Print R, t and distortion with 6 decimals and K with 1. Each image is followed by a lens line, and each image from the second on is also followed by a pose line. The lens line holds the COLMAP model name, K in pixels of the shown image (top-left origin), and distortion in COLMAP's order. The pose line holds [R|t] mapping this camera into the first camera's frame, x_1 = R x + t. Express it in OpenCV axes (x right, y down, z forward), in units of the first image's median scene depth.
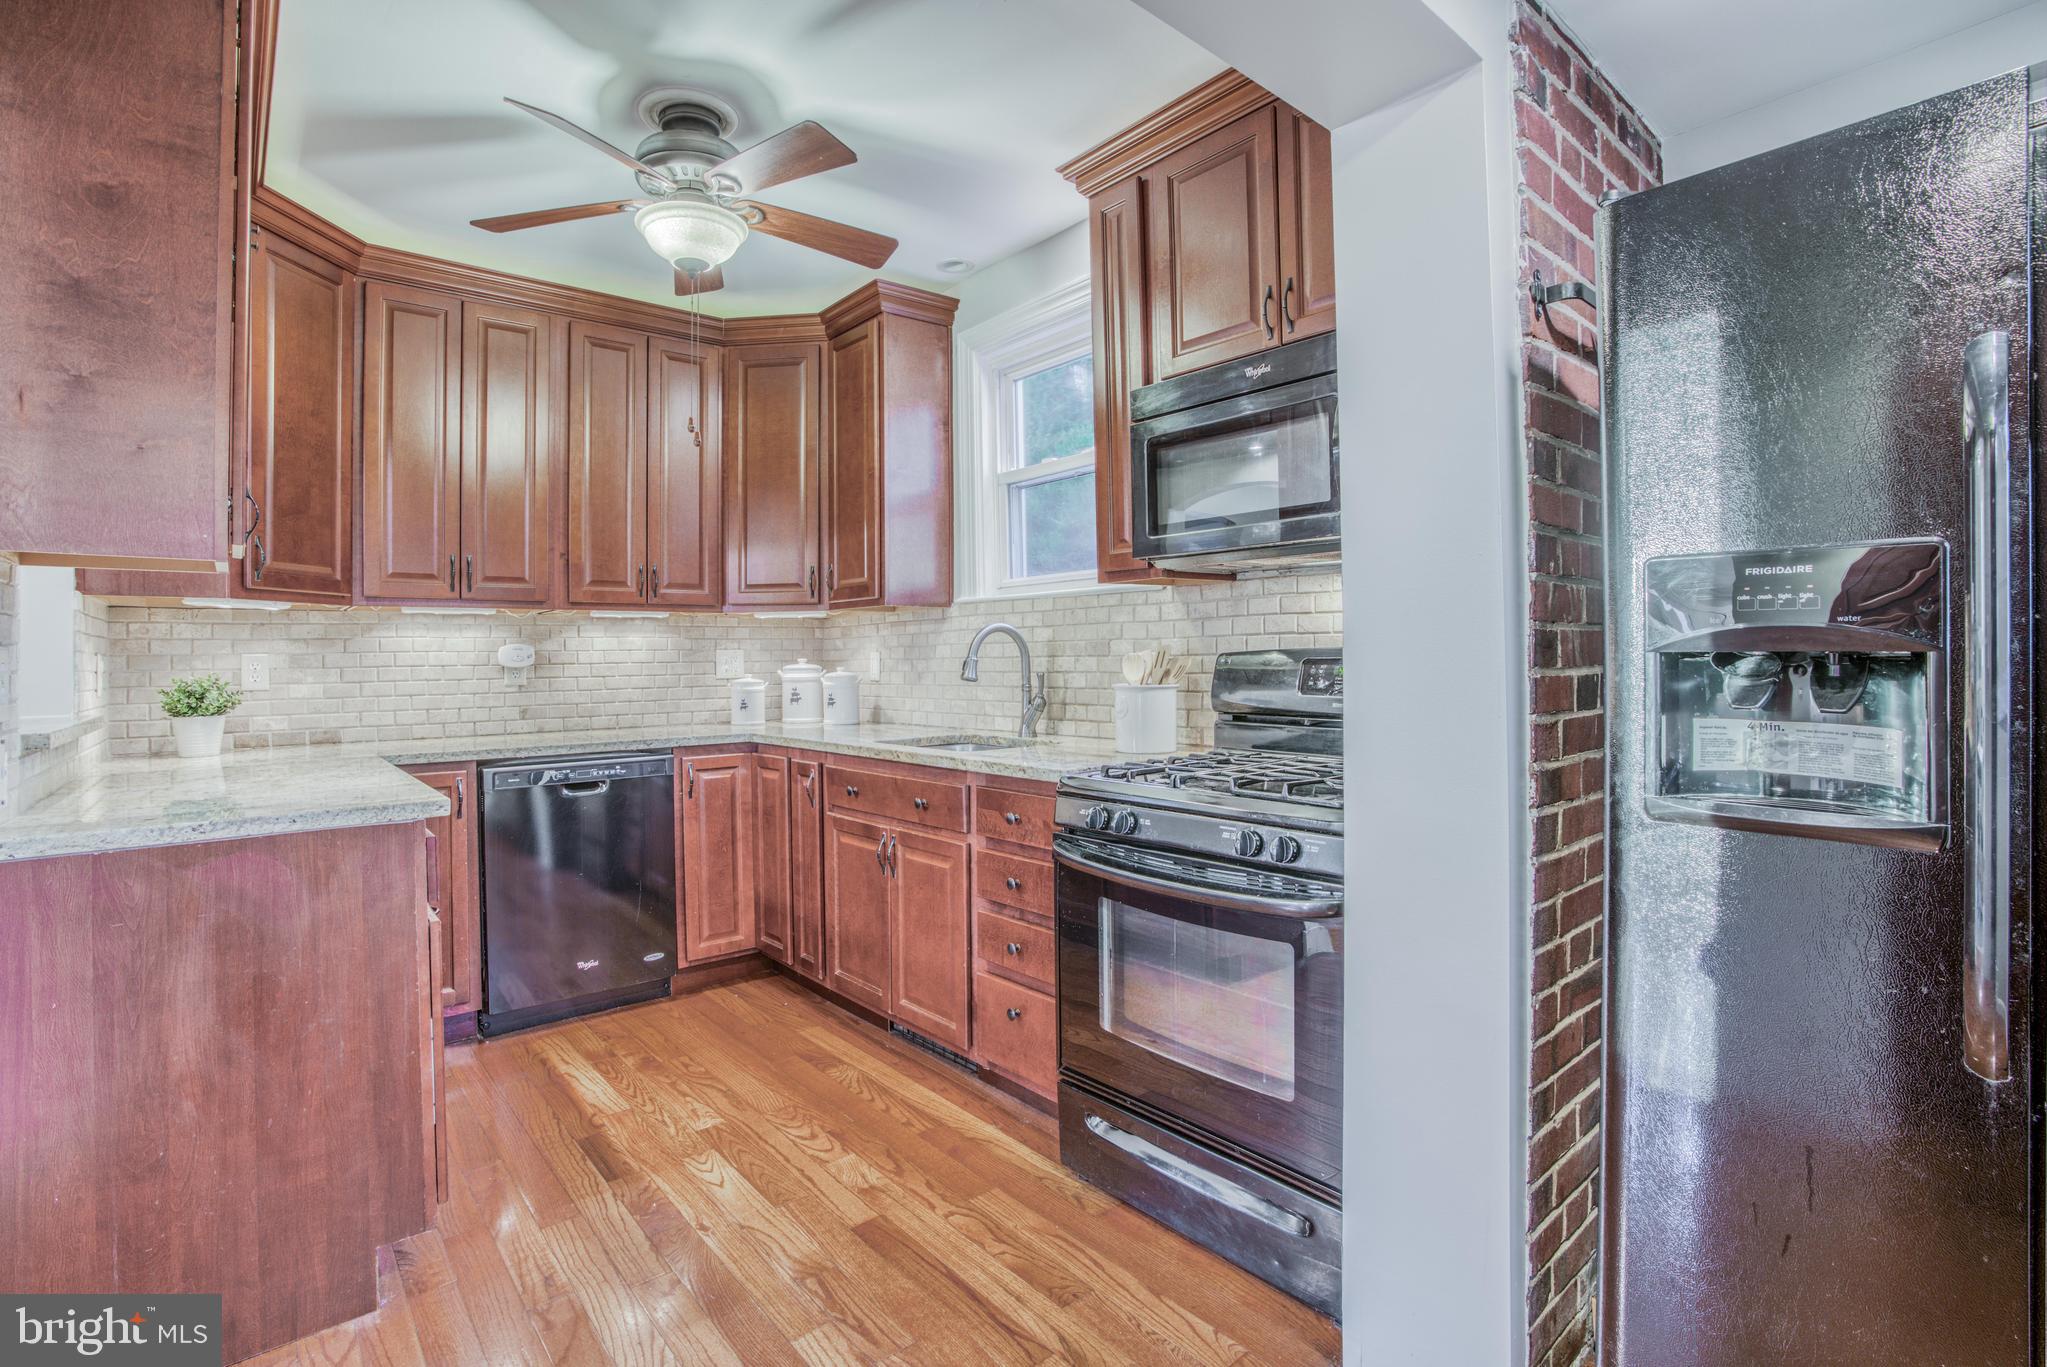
lens RADIAL K [[949.1, 0, 1000.7], [0, 949.1, 673.6], [0, 0, 1]] dist [-0.075516, 0.028081]
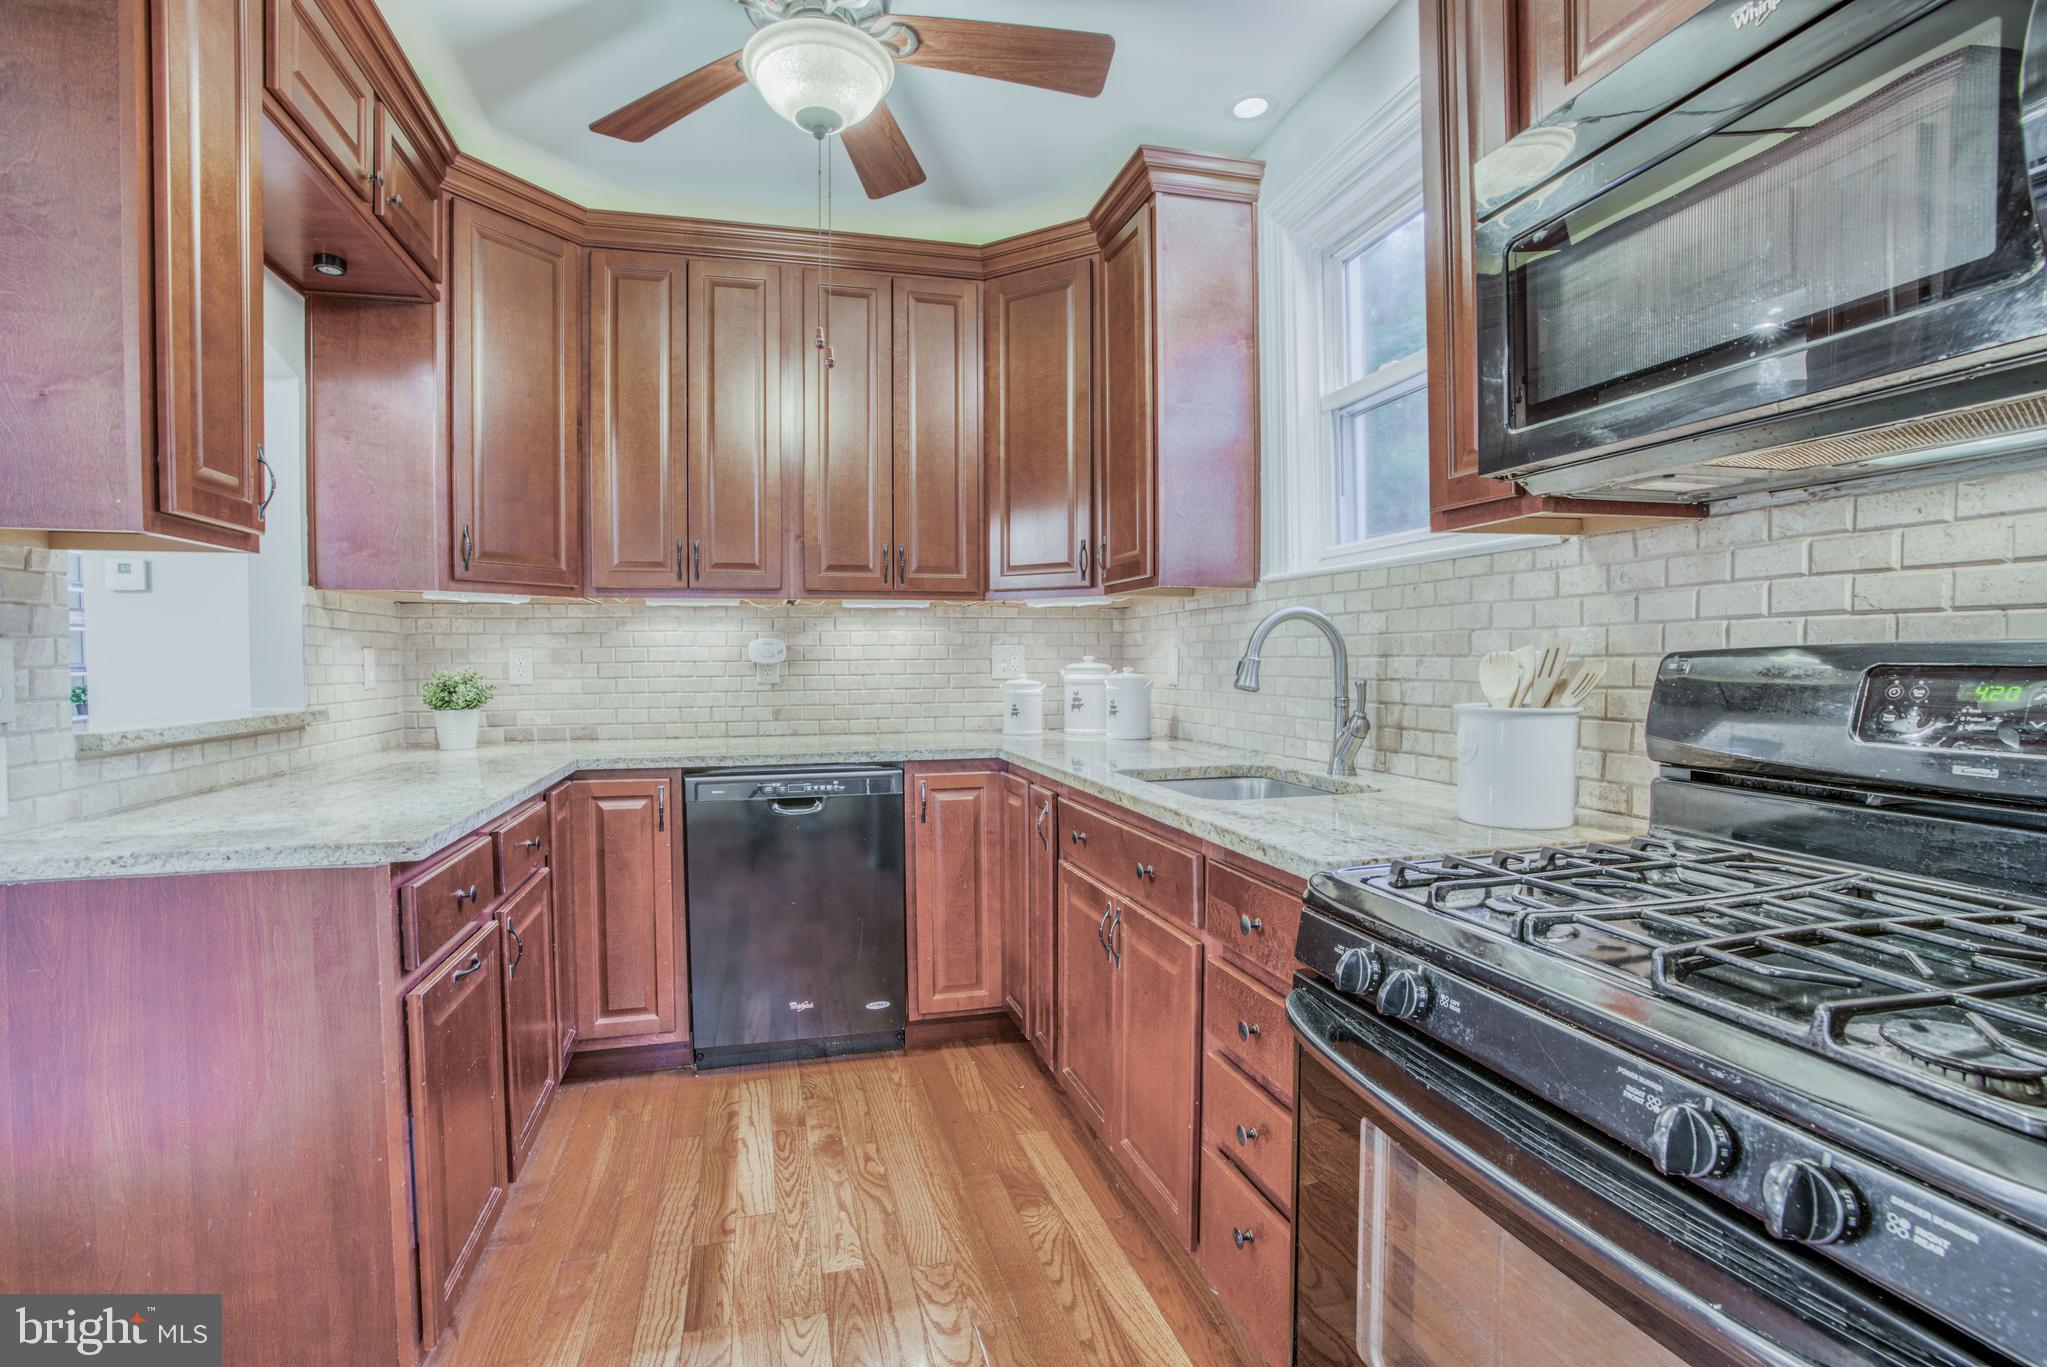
lens RADIAL K [[954.0, 0, 984.4], [0, 954.0, 693.7], [0, 0, 1]] dist [-0.075002, 0.028938]
pose [[0.906222, 0.022681, -0.422193, 0.078799], [-0.012571, 0.999564, 0.026717, -0.005550], [0.422615, -0.018904, 0.906112, 0.278628]]
